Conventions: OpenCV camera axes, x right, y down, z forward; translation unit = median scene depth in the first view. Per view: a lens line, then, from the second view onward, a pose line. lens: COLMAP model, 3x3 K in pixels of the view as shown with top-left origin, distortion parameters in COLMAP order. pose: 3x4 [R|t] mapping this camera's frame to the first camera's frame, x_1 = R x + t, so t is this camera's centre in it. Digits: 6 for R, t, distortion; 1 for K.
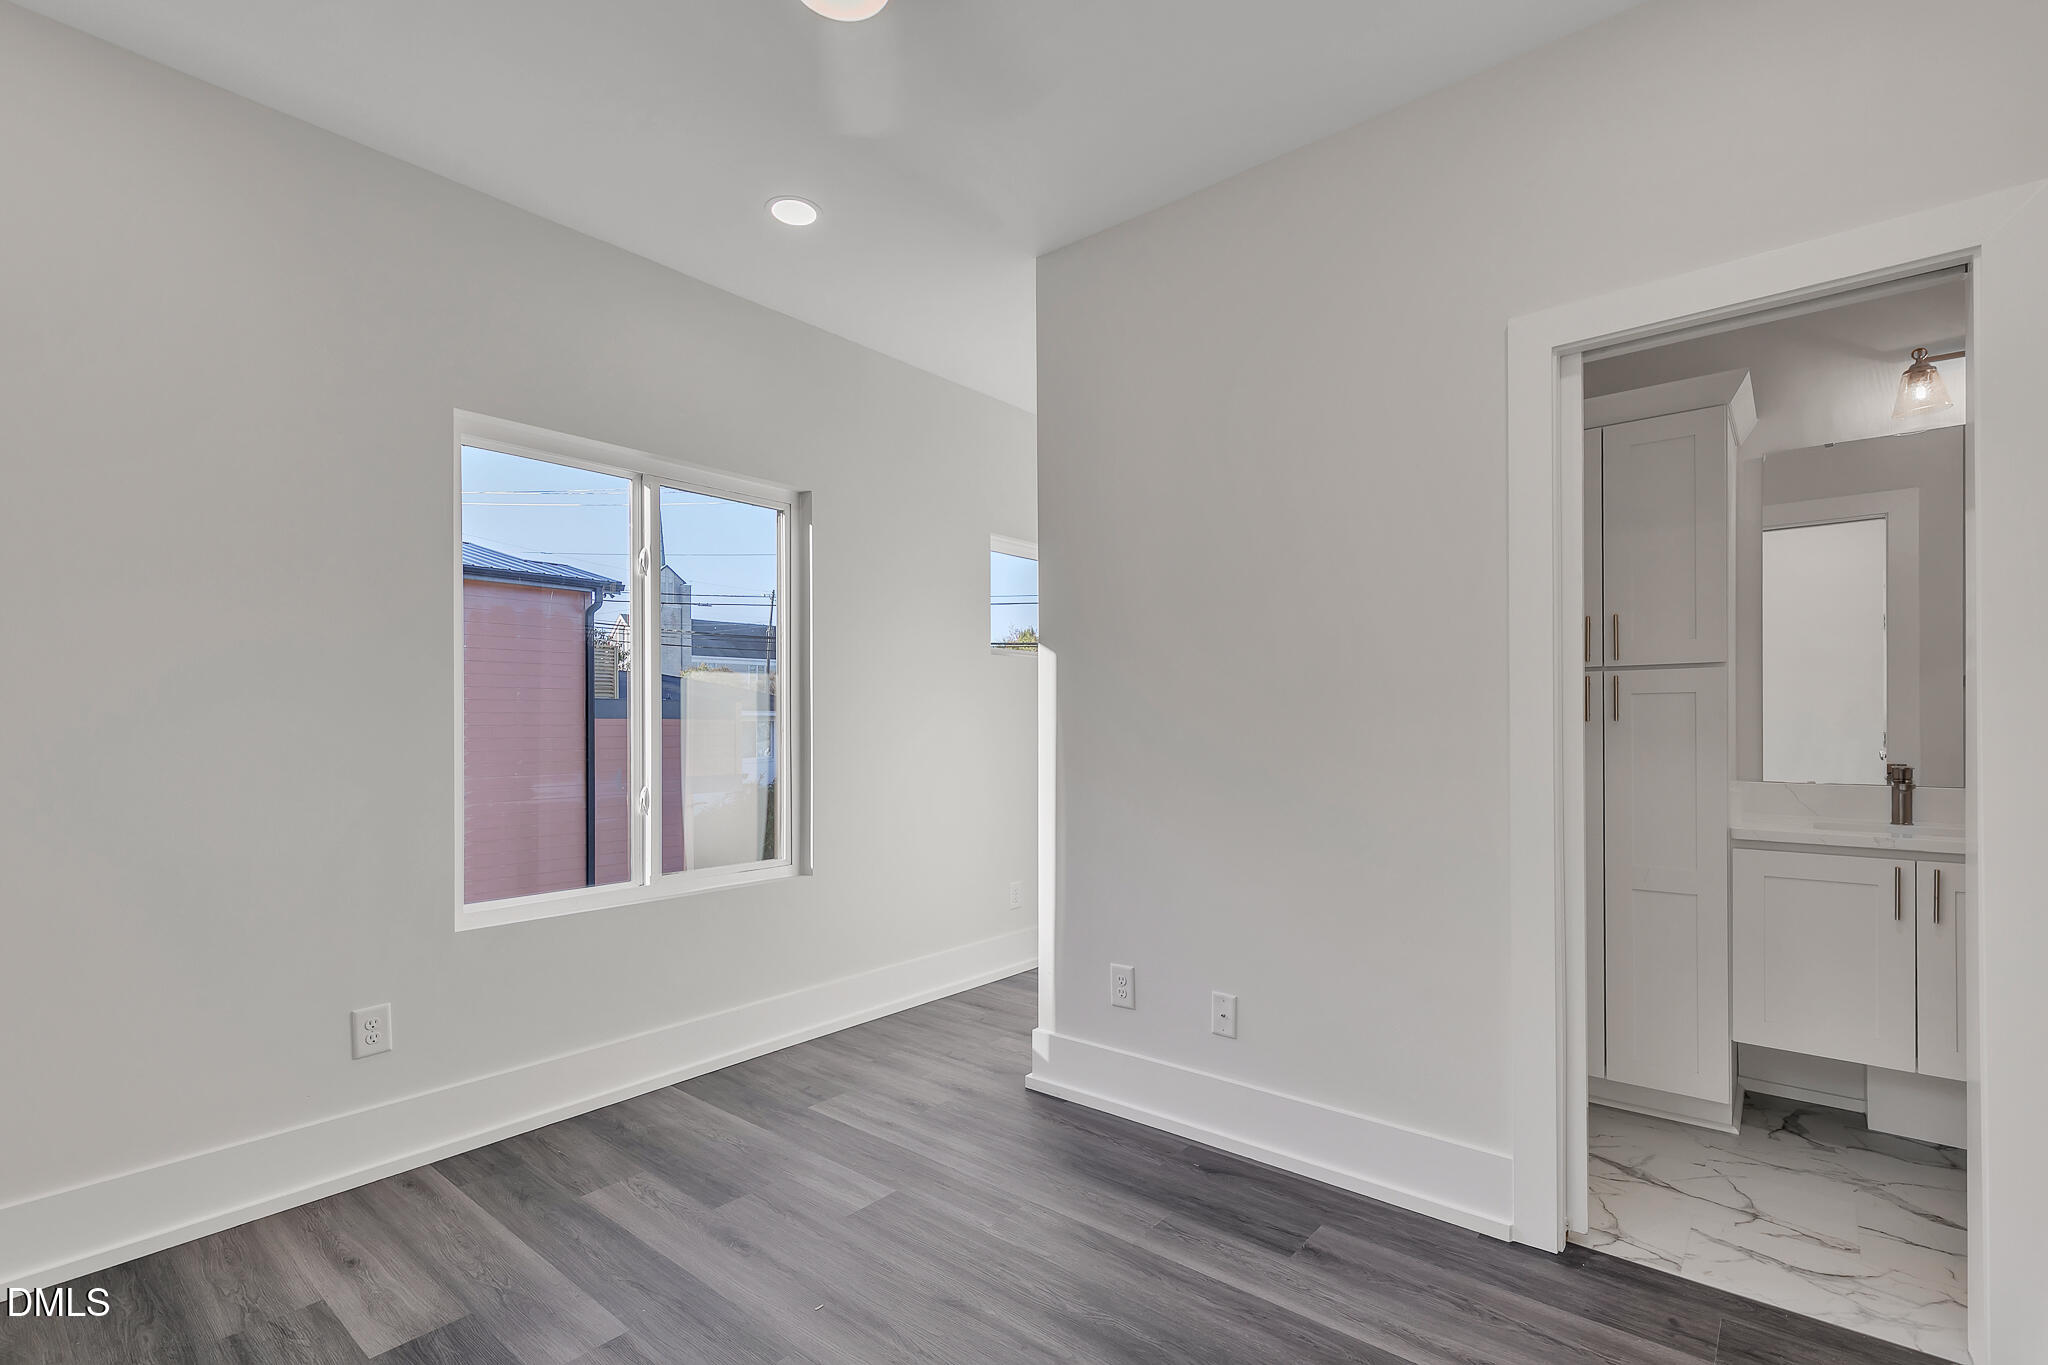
lens RADIAL K [[931.4, 0, 1047.9], [0, 931.4, 729.2], [0, 0, 1]] dist [0.003200, 0.000082]
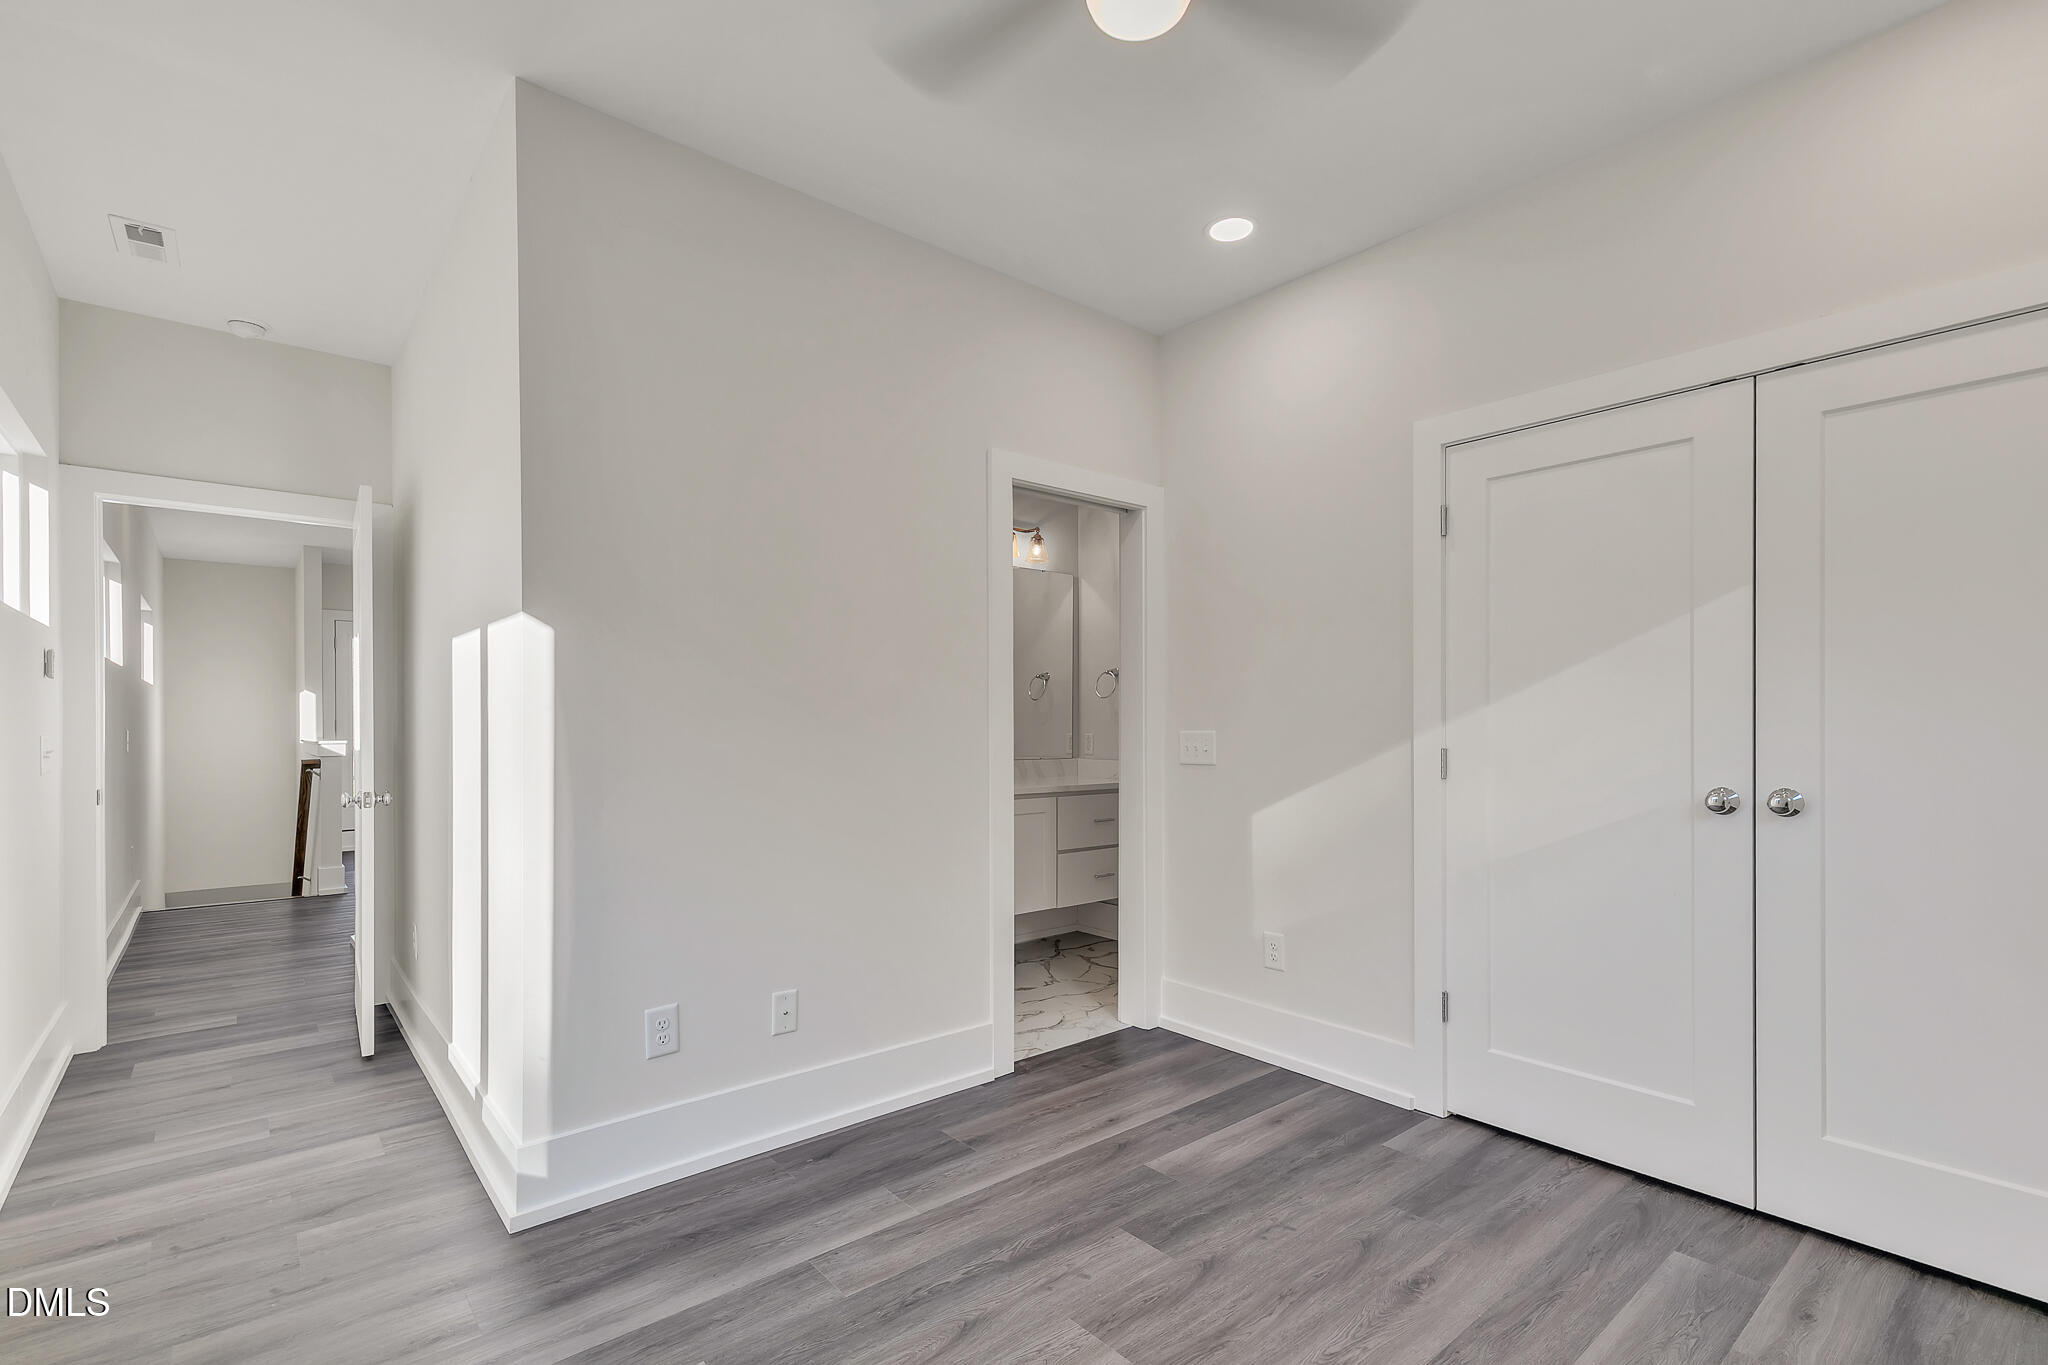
lens RADIAL K [[931.4, 0, 1032.7], [0, 931.4, 725.6], [0, 0, 1]] dist [0.003200, 0.000082]
pose [[0.174104, -0.000355, 0.984727, -0.930180], [-0.002846, 0.999996, 0.000864, -0.008358], [-0.984723, -0.002953, 0.174102, 0.683410]]
